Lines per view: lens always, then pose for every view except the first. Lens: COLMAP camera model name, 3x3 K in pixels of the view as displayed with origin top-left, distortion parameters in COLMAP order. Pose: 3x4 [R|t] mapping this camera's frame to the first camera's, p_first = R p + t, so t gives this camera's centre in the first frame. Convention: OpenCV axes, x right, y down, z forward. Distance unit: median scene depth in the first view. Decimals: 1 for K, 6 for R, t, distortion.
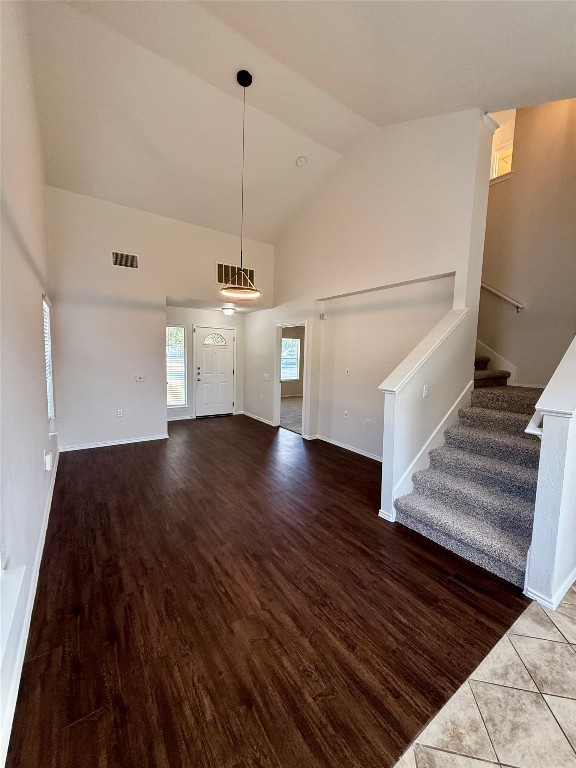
lens RADIAL K [[305.0, 0, 287.0], [0, 305.0, 382.0], [0, 0, 1]] dist [0.001019, -0.000136]
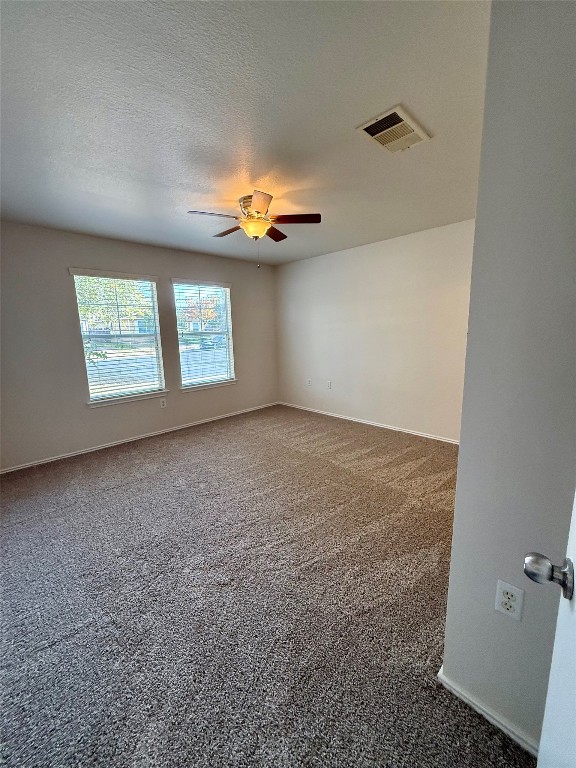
lens RADIAL K [[305.0, 0, 287.0], [0, 305.0, 382.0], [0, 0, 1]] dist [0.001019, -0.000136]
pose [[0.984458, -0.079857, 0.156413, 0.070656], [0.068092, 0.994531, 0.079193, -0.055426], [-0.161882, -0.067311, 0.984512, 0.865578]]
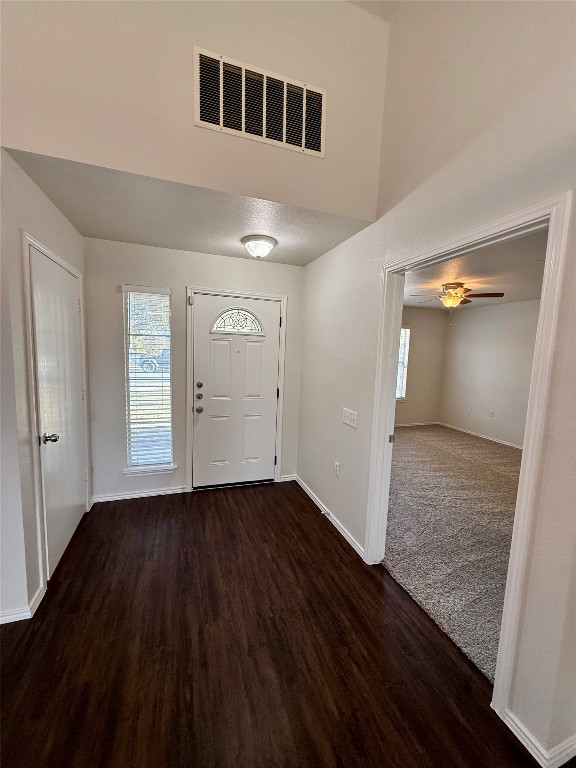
lens RADIAL K [[305.0, 0, 287.0], [0, 305.0, 382.0], [0, 0, 1]] dist [0.001019, -0.000136]
pose [[0.963832, 0.033078, -0.264451, -0.043520], [-0.032837, 0.999446, 0.005331, -0.056375], [0.264481, 0.003545, 0.964384, 0.599090]]
